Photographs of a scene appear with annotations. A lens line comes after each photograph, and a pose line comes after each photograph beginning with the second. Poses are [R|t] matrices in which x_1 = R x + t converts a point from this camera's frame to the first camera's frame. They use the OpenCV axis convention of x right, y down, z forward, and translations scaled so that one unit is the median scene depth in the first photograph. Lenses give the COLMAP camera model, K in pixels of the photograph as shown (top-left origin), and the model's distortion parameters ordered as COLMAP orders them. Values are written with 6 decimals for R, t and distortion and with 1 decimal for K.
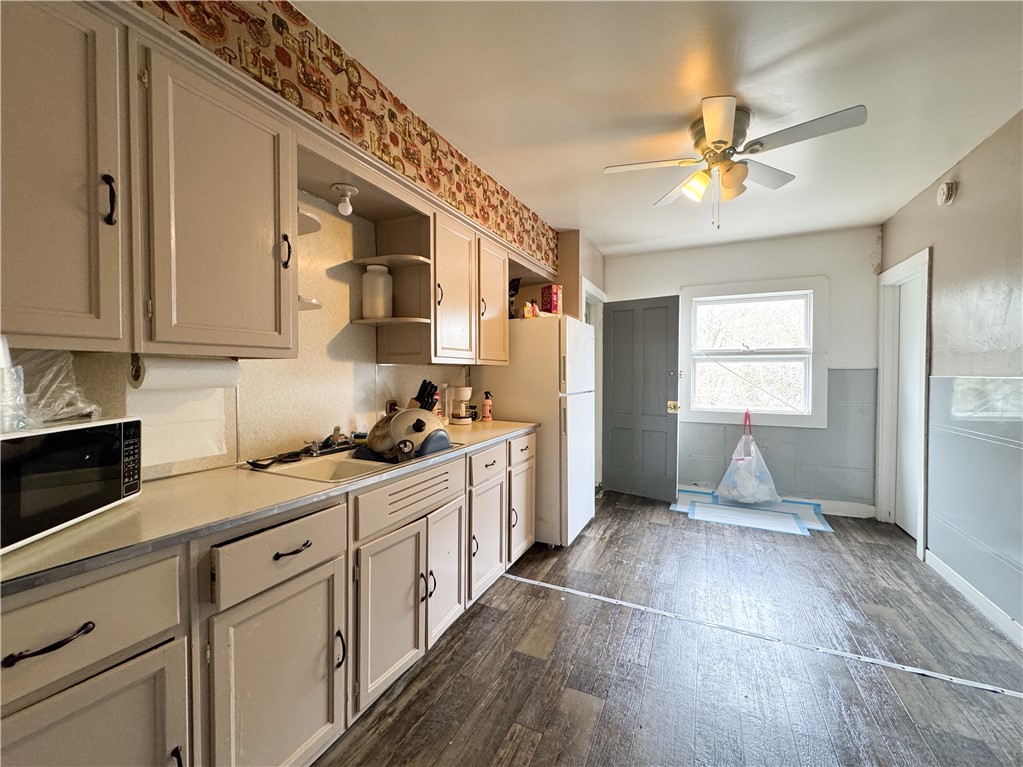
lens RADIAL K [[418.6, 0, 513.4], [0, 418.6, 377.4], [0, 0, 1]] dist [0.022544, 0.000046]
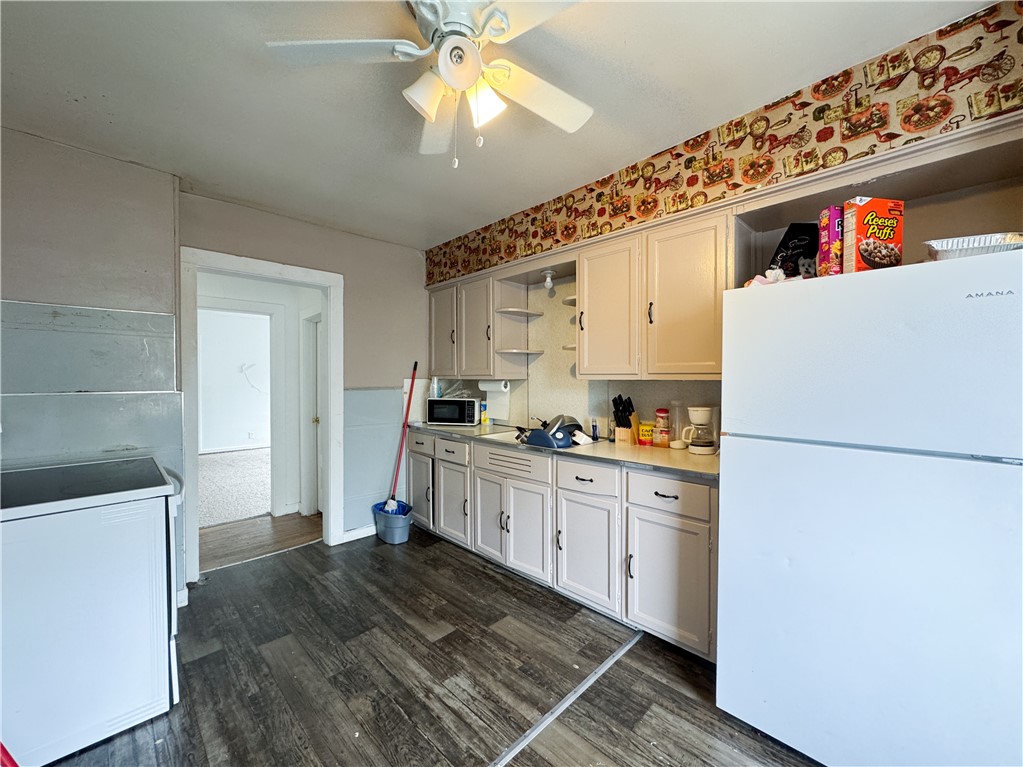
lens RADIAL K [[409.8, 0, 512.7], [0, 409.8, 380.8], [0, 0, 1]] dist [0.000781, 0.000115]
pose [[-0.344520, 0.000871, -0.938779, 1.106763], [-0.016621, 0.999837, 0.007028, -0.040923], [0.938632, 0.018025, -0.344449, 1.400740]]
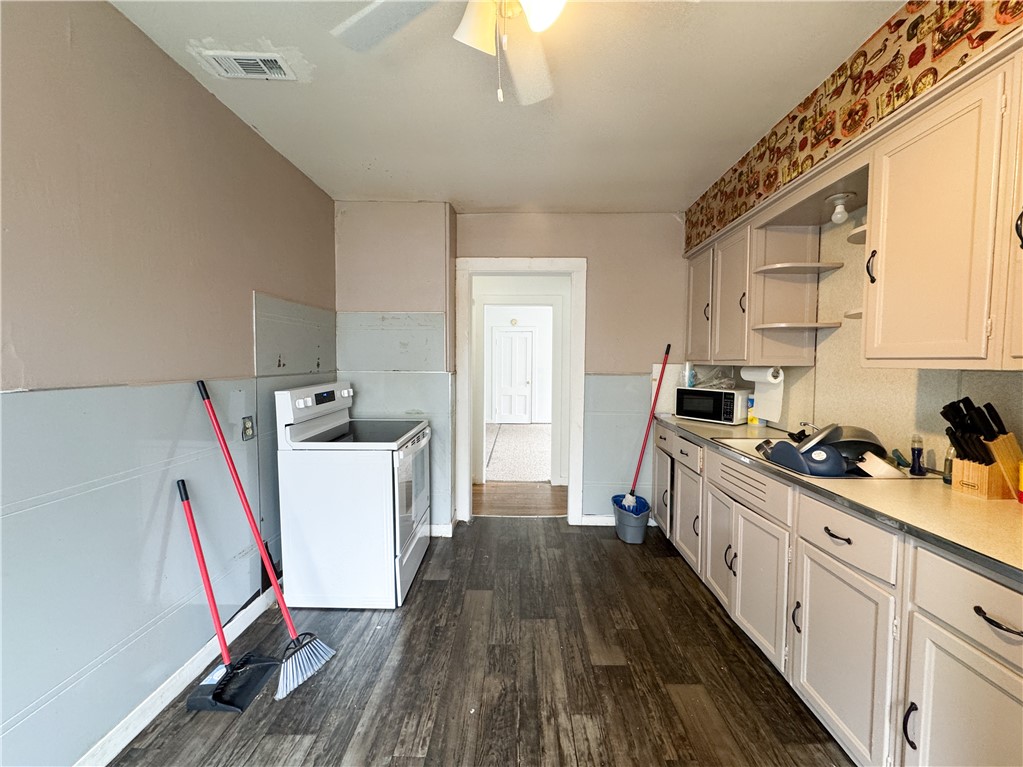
lens RADIAL K [[412.1, 0, 514.7], [0, 412.1, 381.2], [0, 0, 1]] dist [-0.000665, 0.000077]
pose [[-0.913042, 0.007723, -0.407793, 0.720520], [-0.017960, 0.998090, 0.059114, -0.047644], [0.407470, 0.061298, -0.911159, 1.593136]]
